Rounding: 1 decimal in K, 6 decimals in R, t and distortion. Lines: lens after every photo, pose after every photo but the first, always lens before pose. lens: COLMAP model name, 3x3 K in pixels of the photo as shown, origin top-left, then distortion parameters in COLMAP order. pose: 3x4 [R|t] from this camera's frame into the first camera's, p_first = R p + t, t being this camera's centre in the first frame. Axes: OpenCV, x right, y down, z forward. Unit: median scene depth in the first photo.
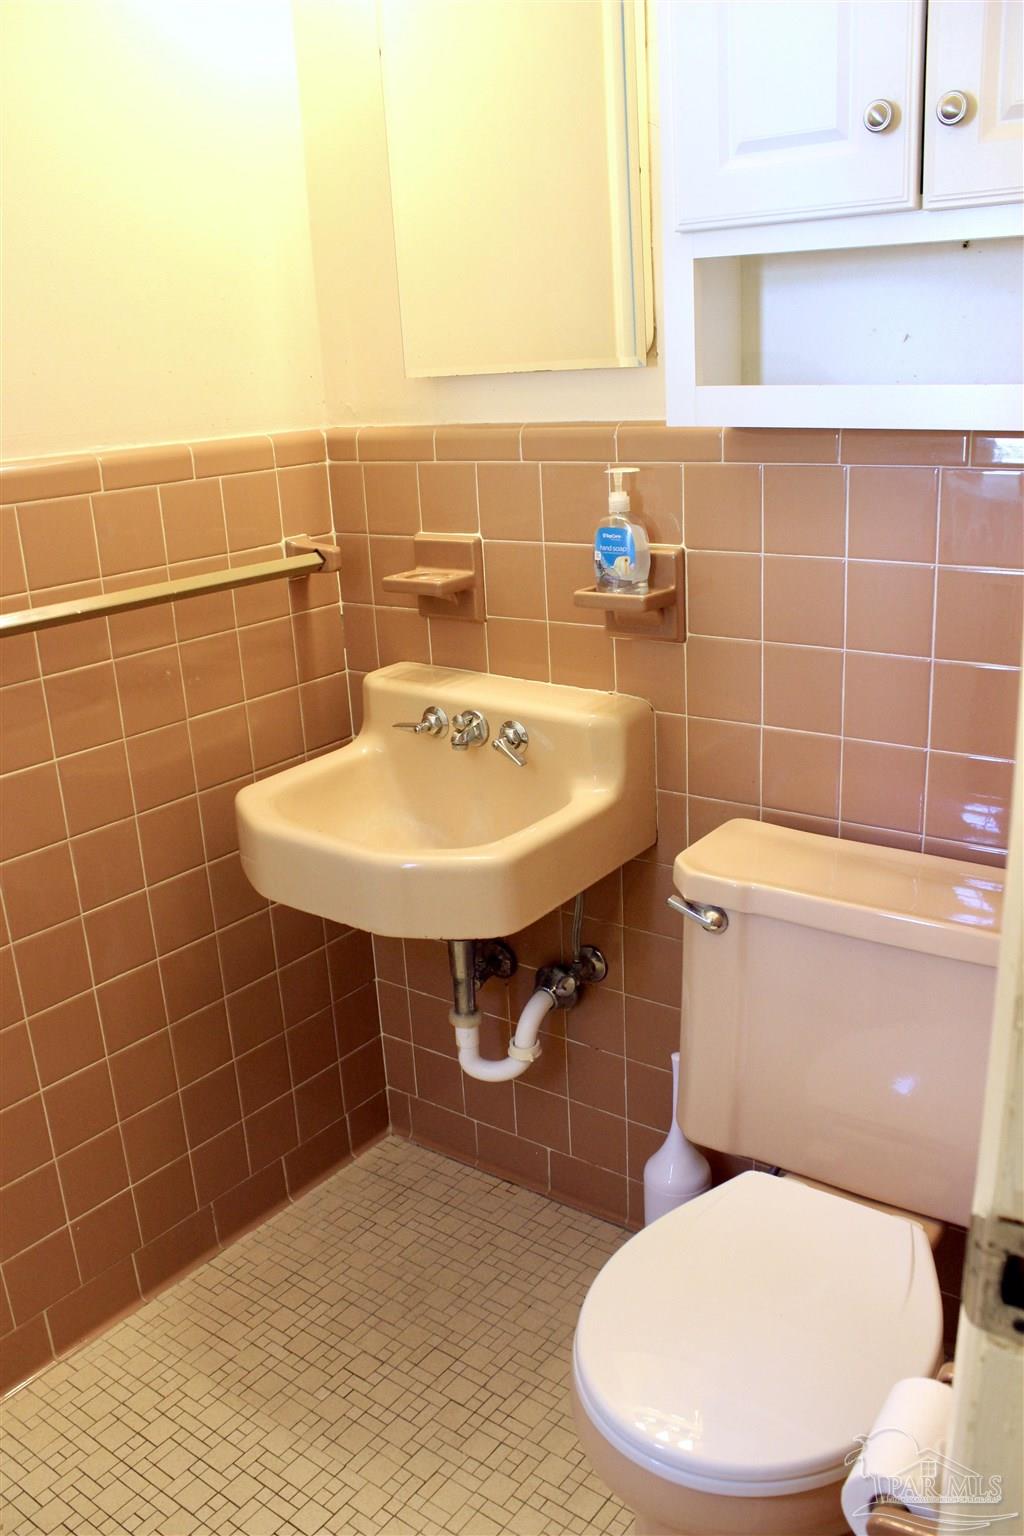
lens RADIAL K [[1280.7, 0, 512.0], [0, 1280.7, 768.0], [0, 0, 1]] dist [-0.165393, 0.160943]
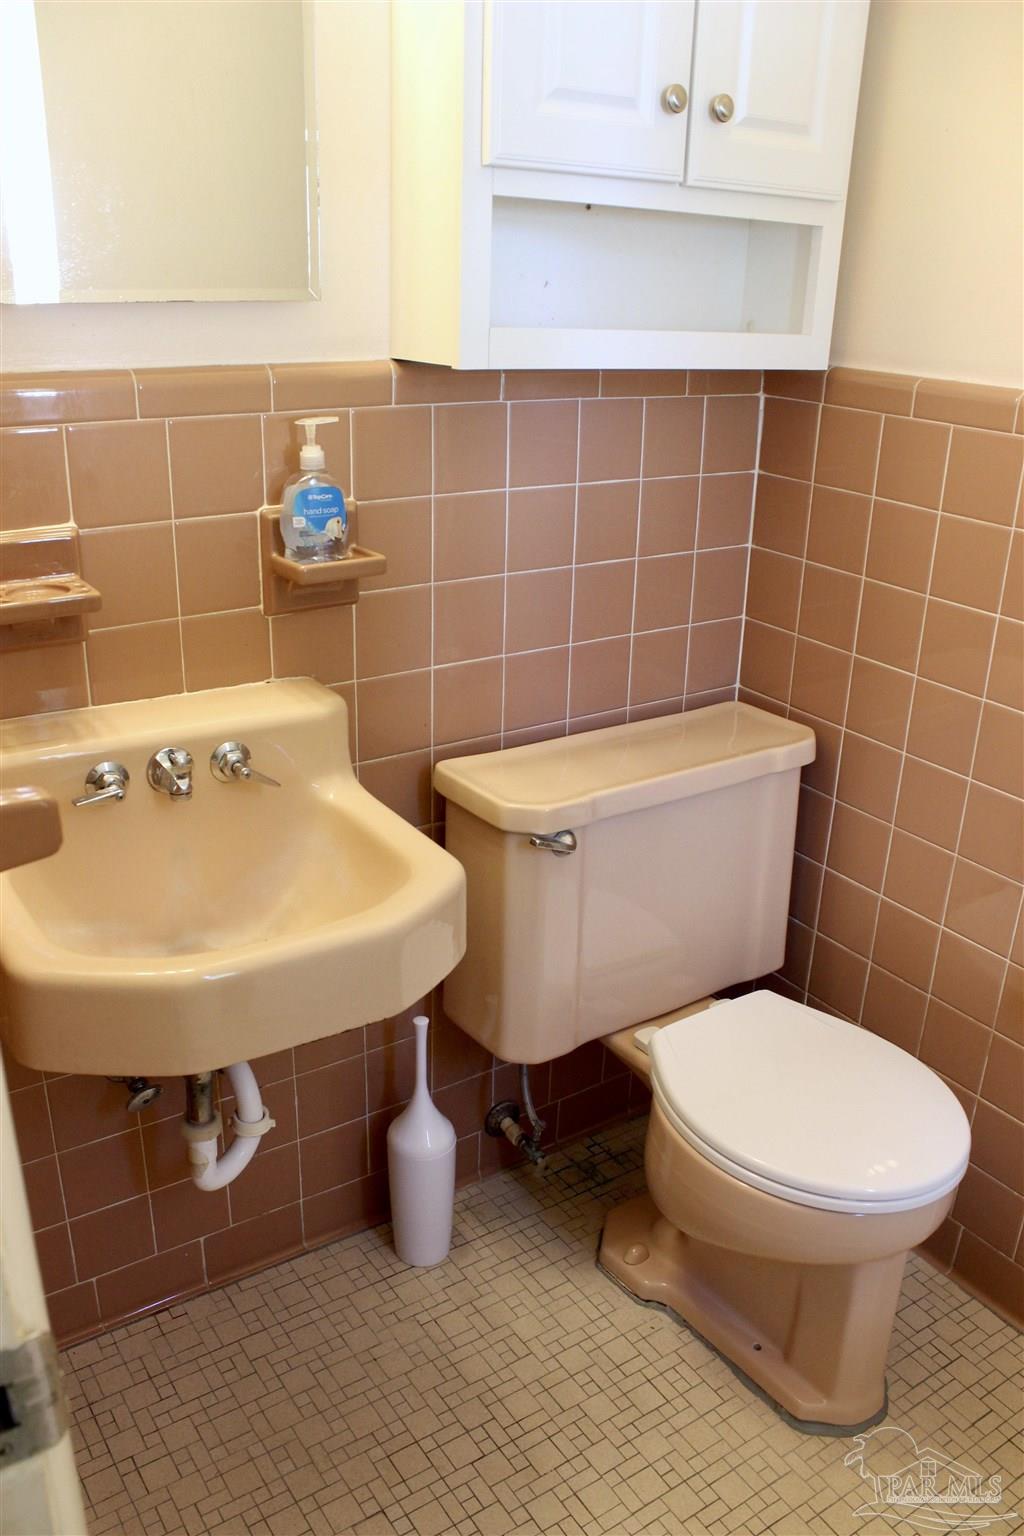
lens RADIAL K [[1270.8, 0, 514.8], [0, 1270.8, 780.9], [0, 0, 1]] dist [-0.168856, 0.138545]
pose [[0.329516, -0.303144, 0.894160, -0.714474], [0.243608, 0.942284, 0.229685, -0.165214], [-0.912181, 0.142140, 0.384346, 0.579144]]
